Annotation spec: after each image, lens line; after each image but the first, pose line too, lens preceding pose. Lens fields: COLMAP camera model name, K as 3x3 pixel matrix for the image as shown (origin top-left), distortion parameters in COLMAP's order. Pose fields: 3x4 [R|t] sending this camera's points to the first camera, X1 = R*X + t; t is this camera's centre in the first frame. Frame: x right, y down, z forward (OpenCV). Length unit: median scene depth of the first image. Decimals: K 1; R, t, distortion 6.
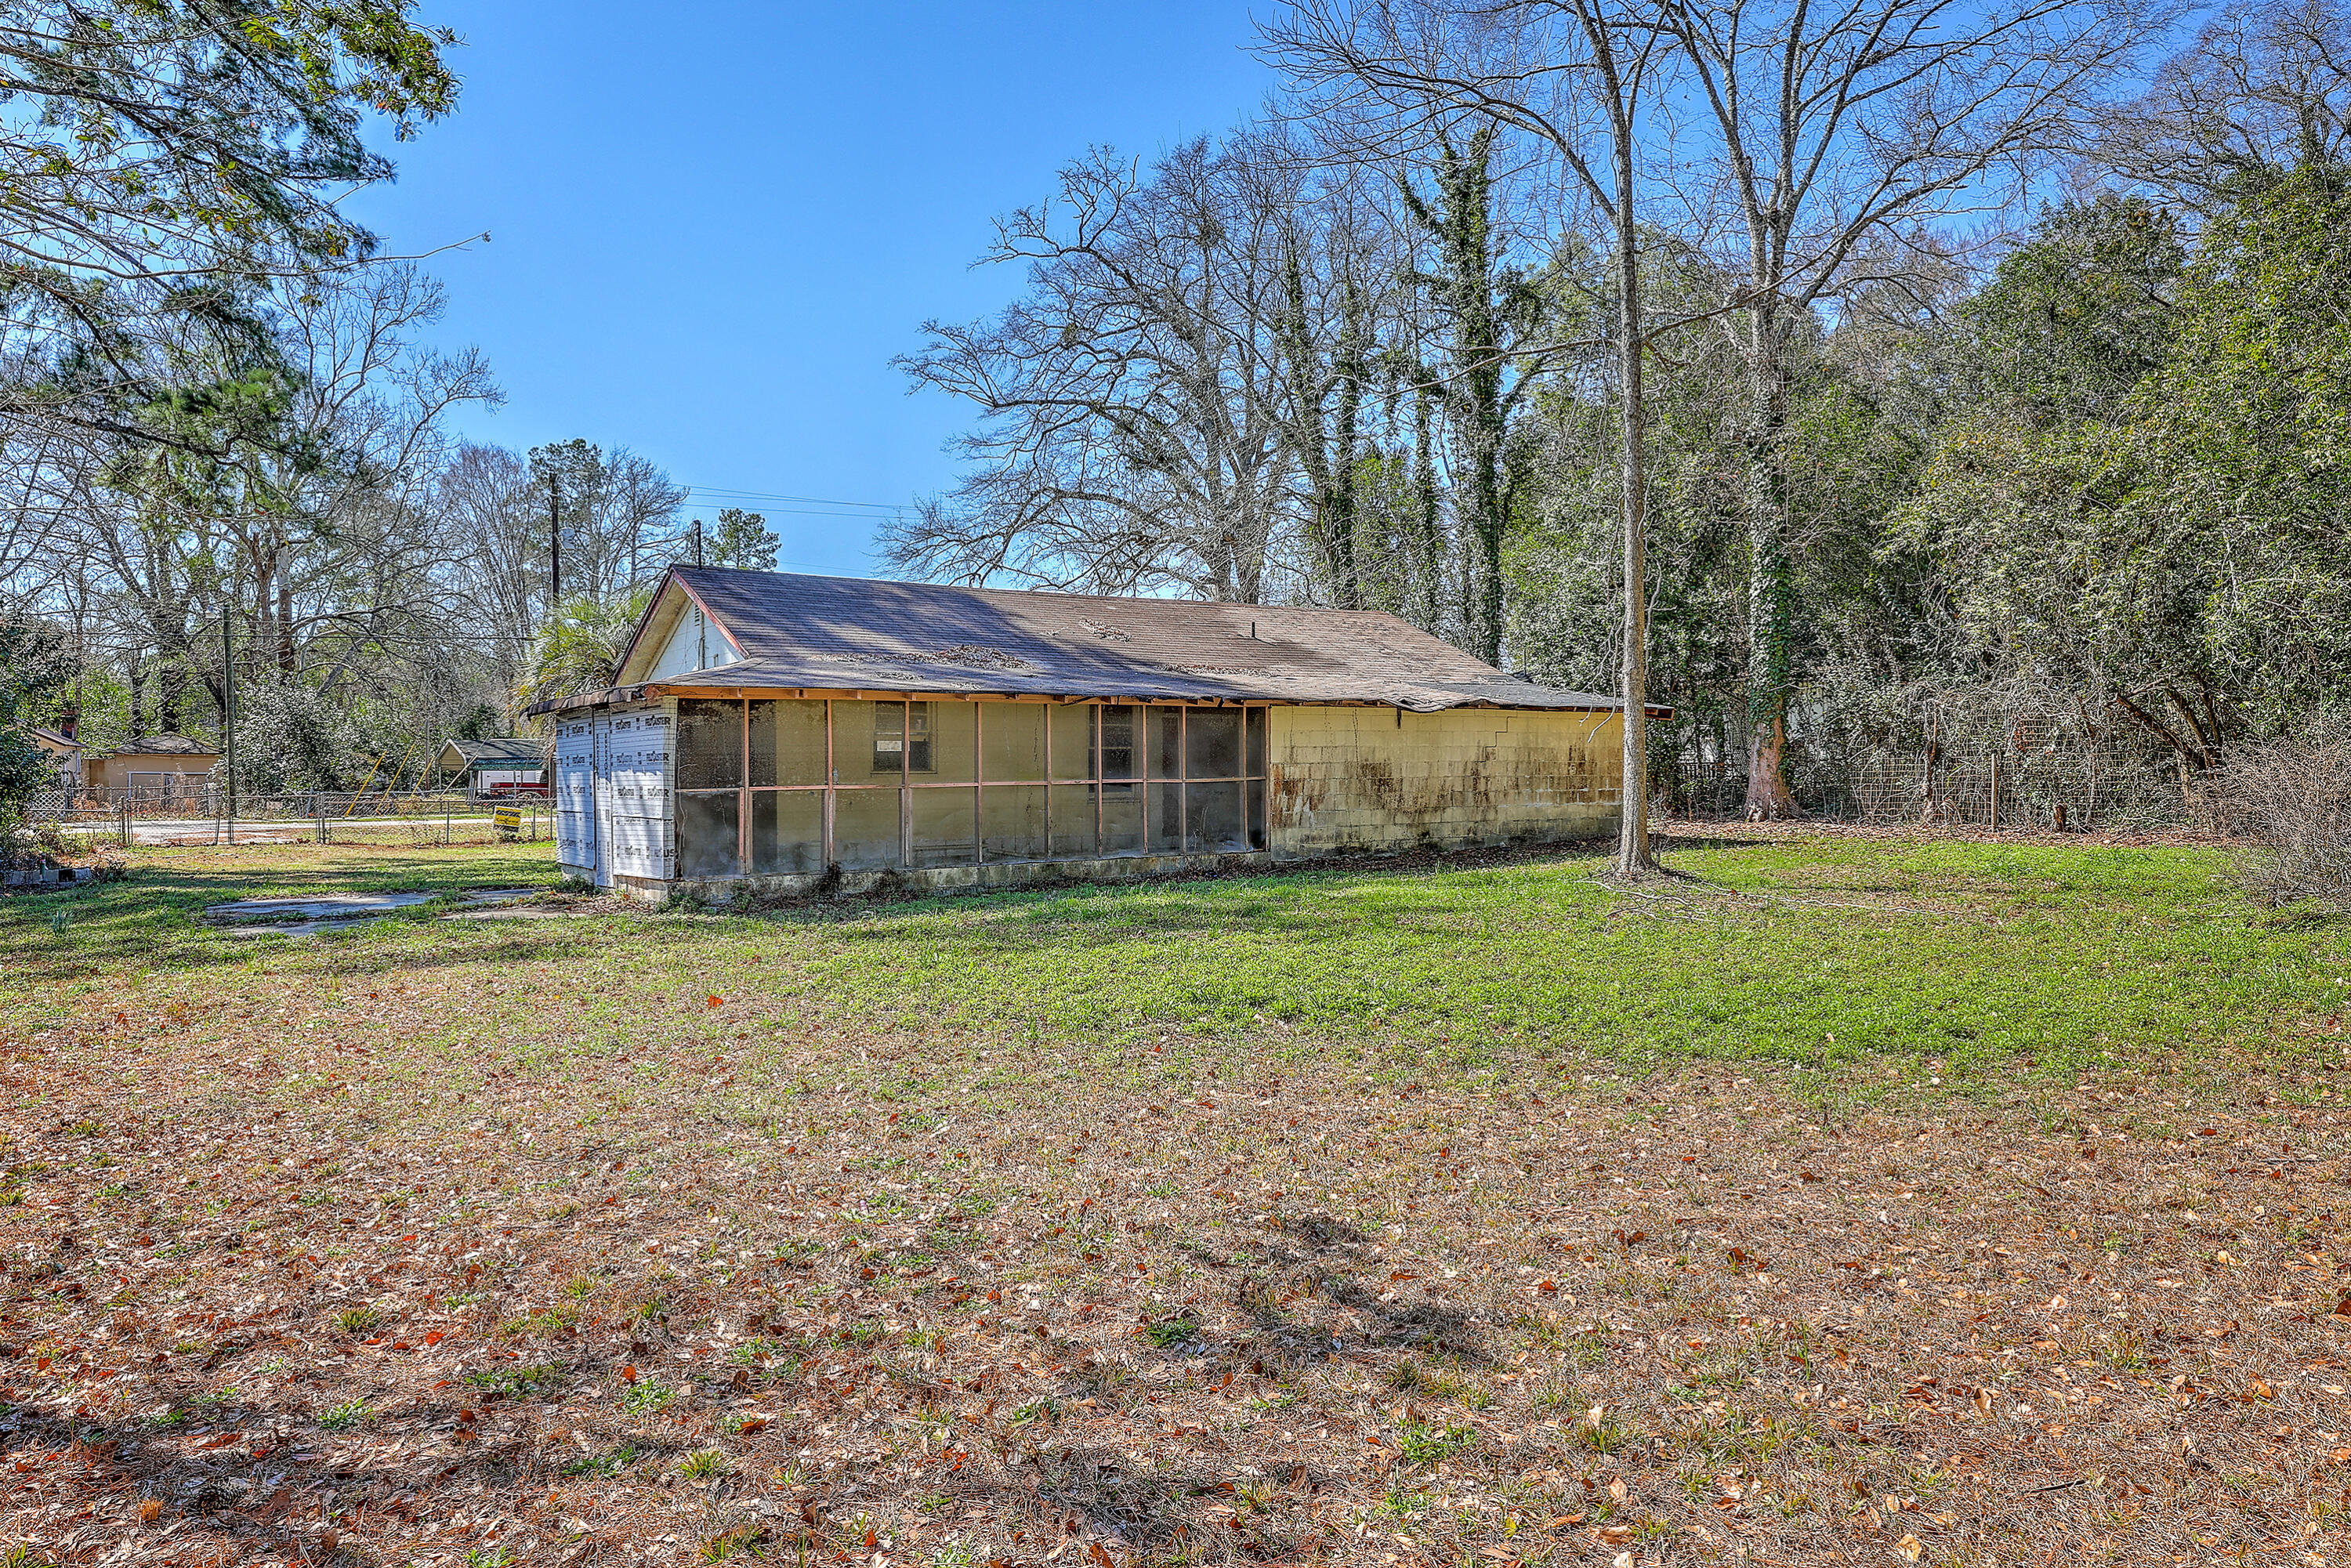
lens RADIAL K [[1538.1, 0, 1175.5], [0, 1538.1, 784.0], [0, 0, 1]] dist [-0.001401, -0.000910]
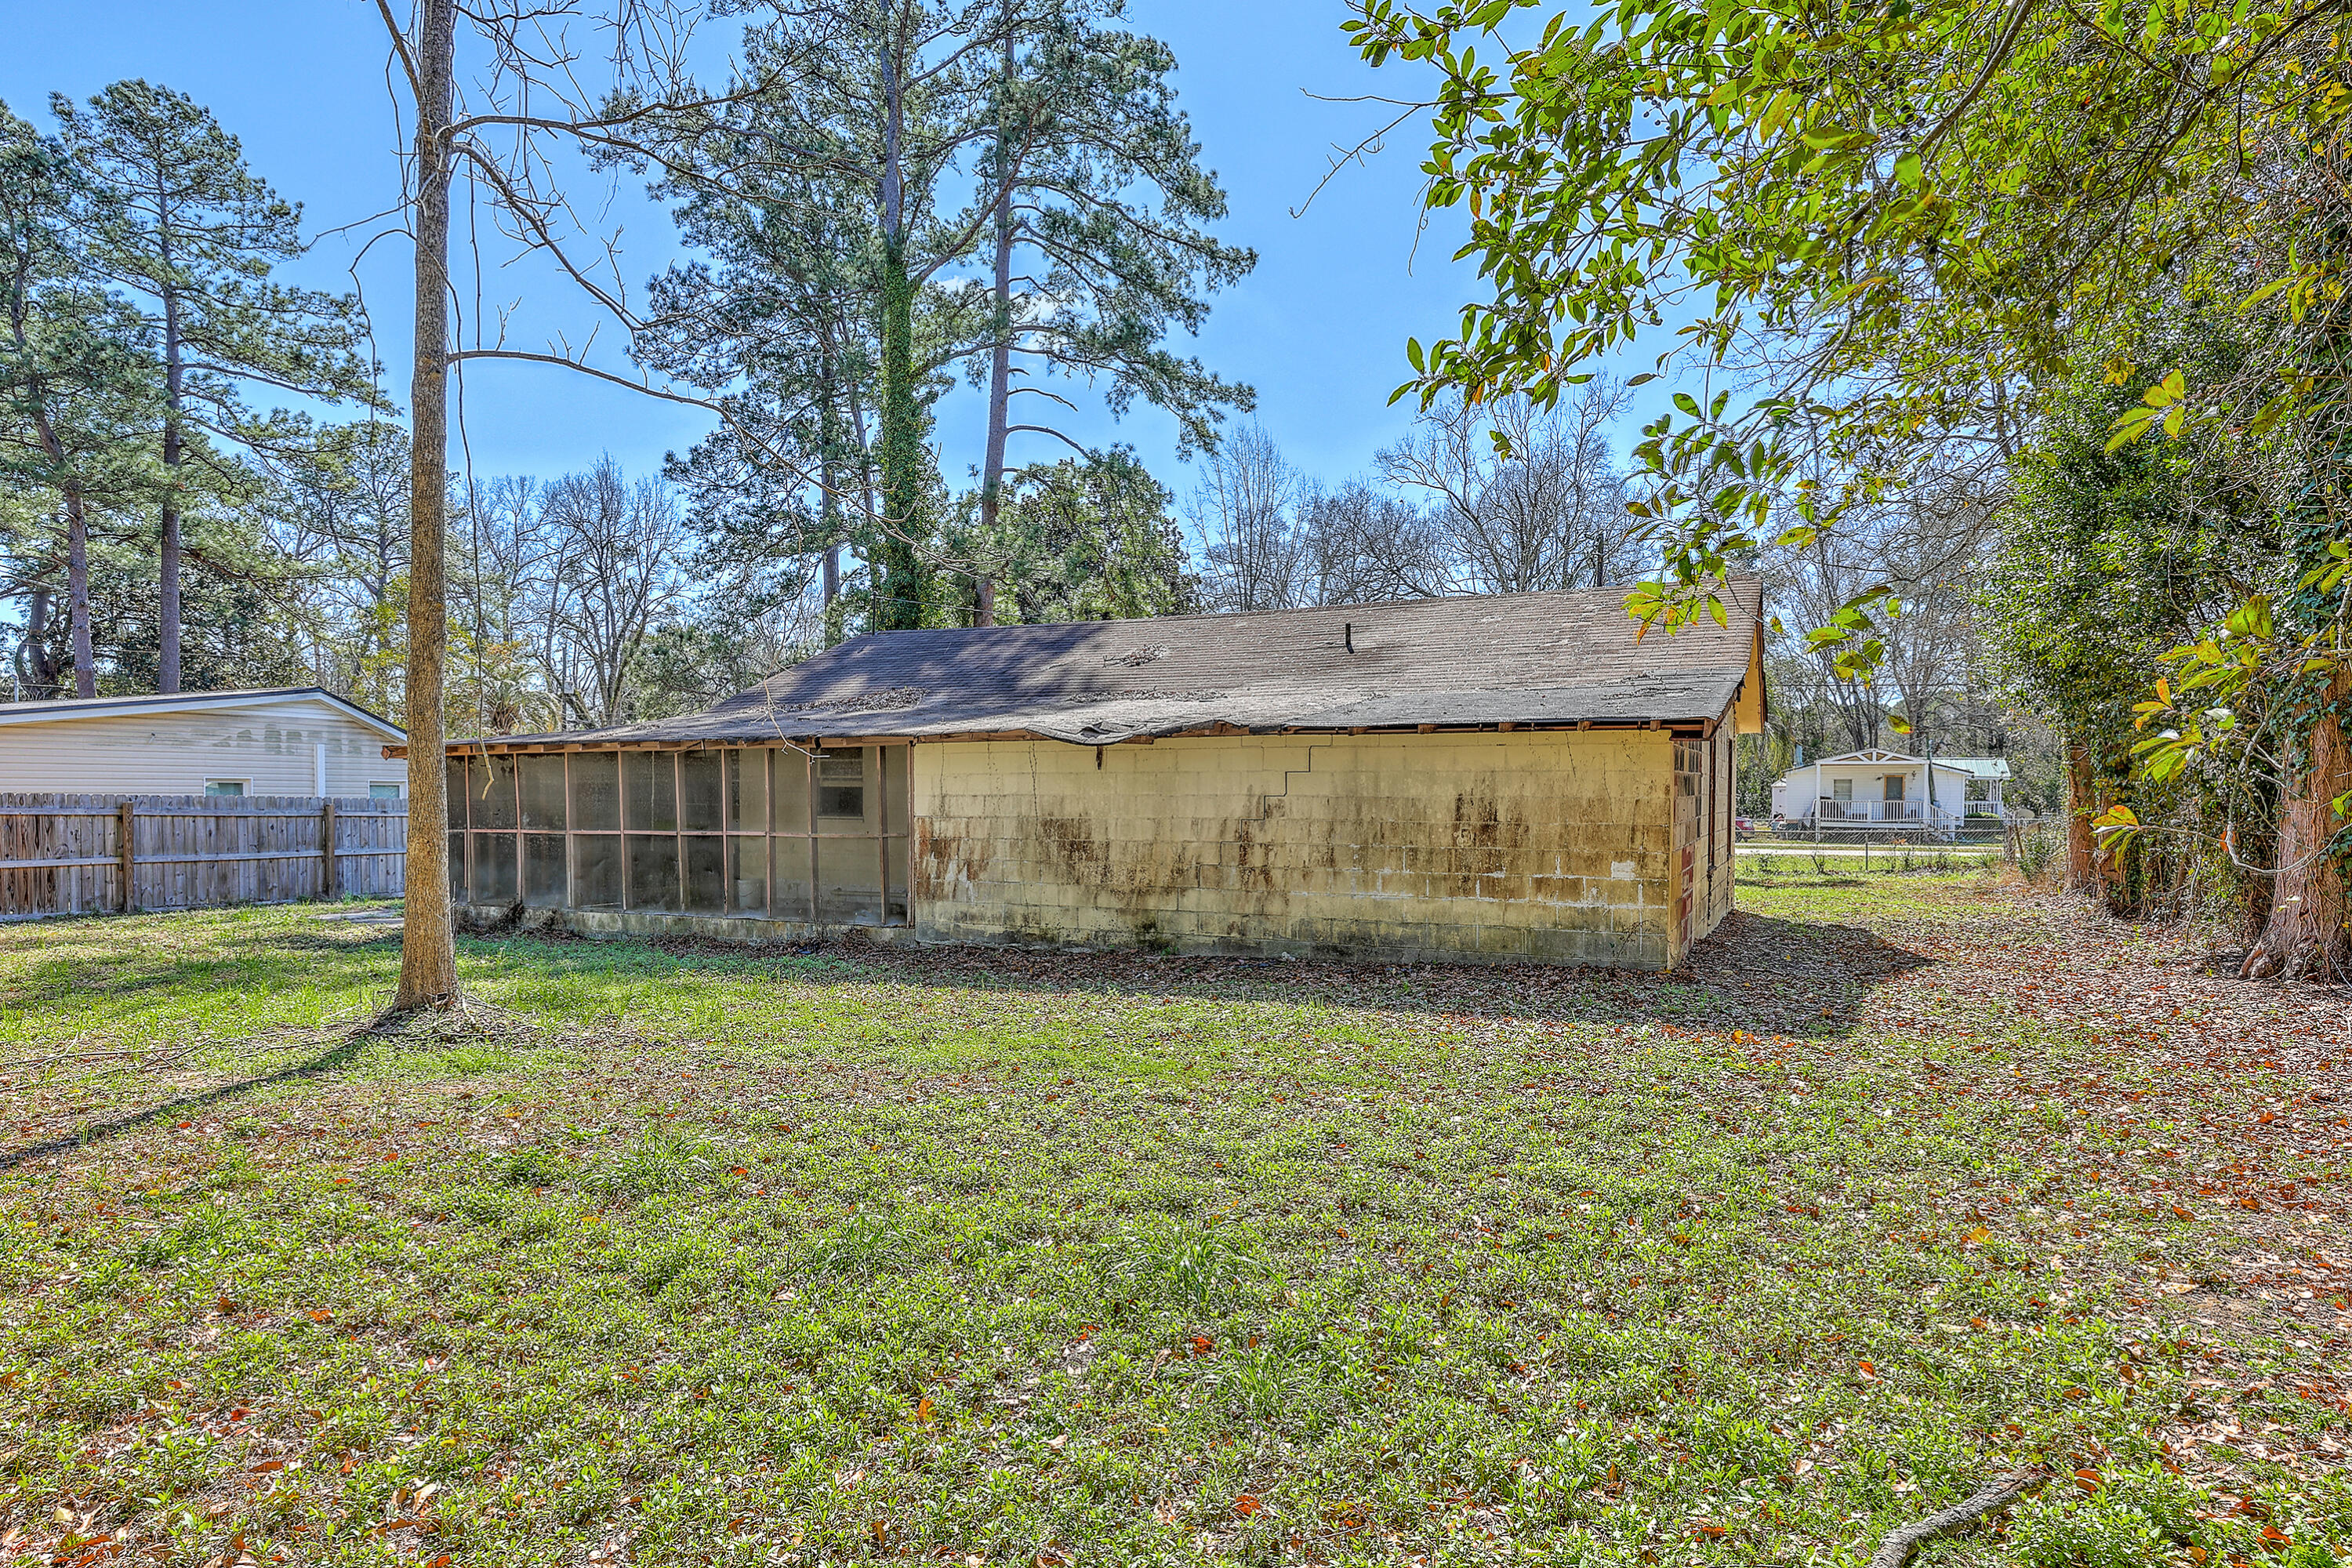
lens RADIAL K [[1347.9, 0, 1176.0], [0, 1347.9, 784.0], [0, 0, 1]] dist [0.004509, 0.000767]
pose [[0.500795, -0.002374, -0.865563, 0.687726], [-0.017703, 0.999759, -0.012985, -0.022275], [0.865385, 0.021826, 0.500632, 0.728016]]
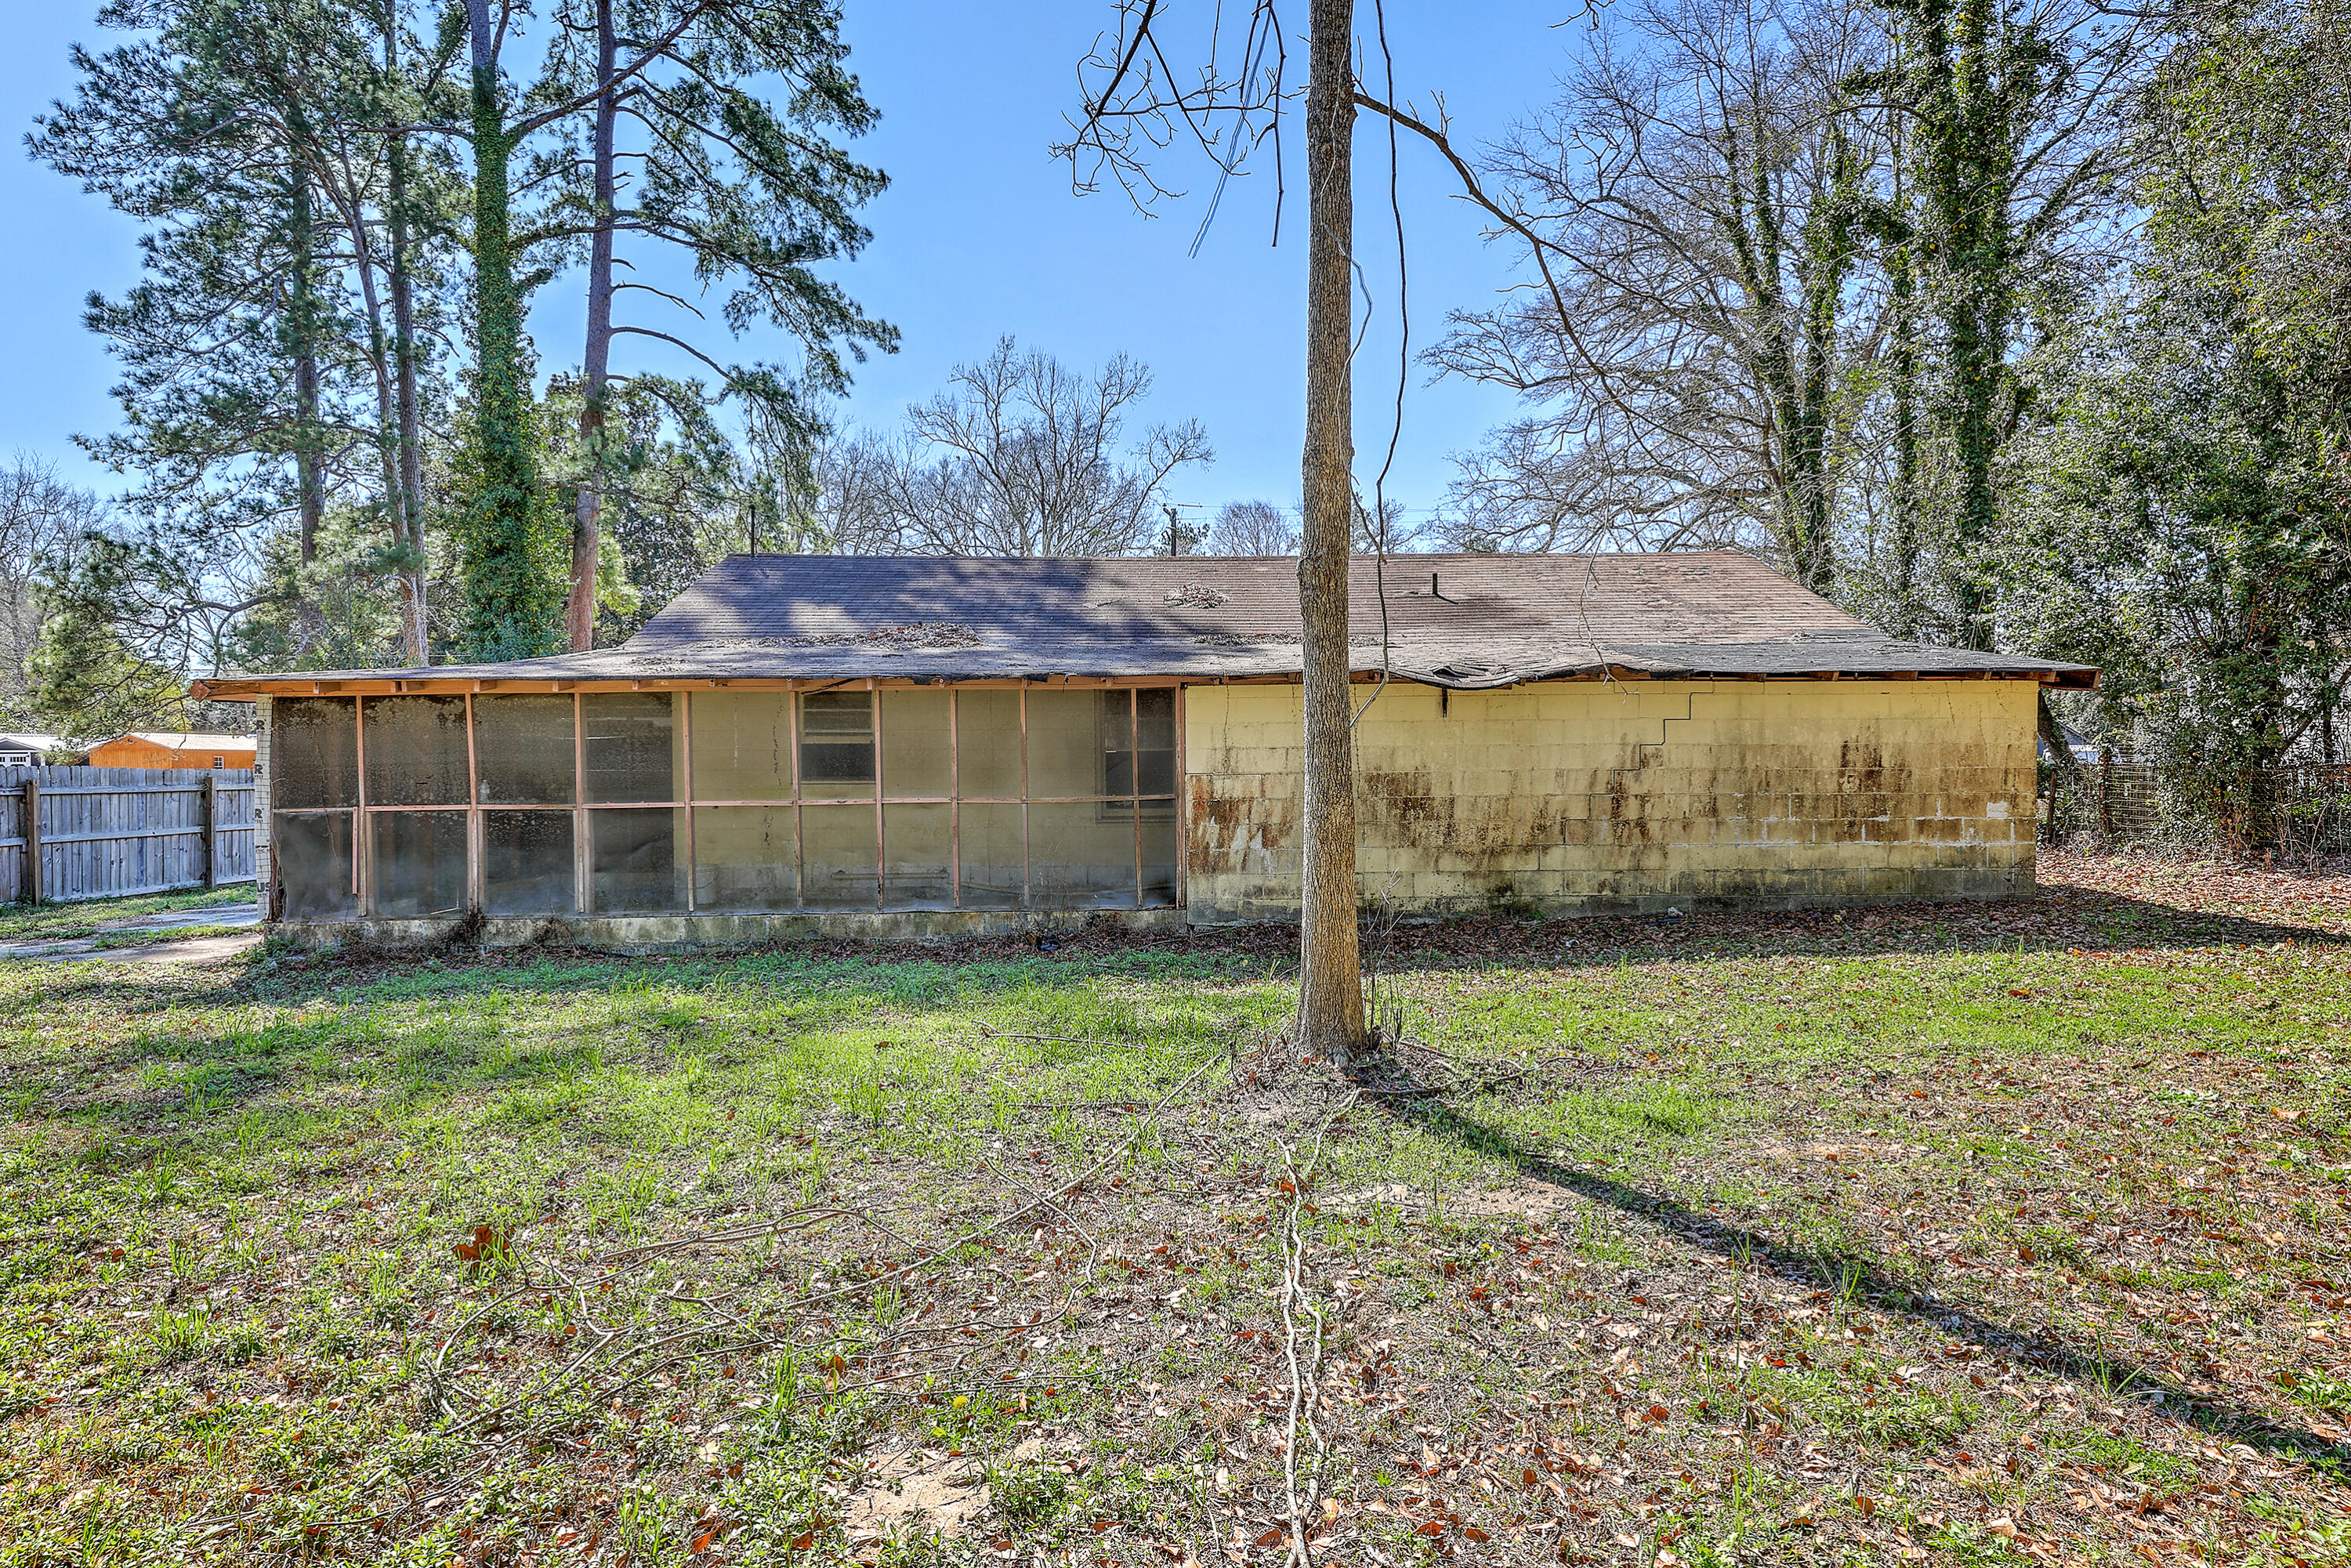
lens RADIAL K [[1293.0, 0, 1175.5], [0, 1293.0, 784.0], [0, 0, 1]] dist [0.002291, 0.000937]
pose [[0.845560, 0.008655, -0.533810, 0.331205], [-0.004220, 0.999946, 0.009528, -0.013676], [0.533864, -0.005804, 0.845551, 0.506474]]
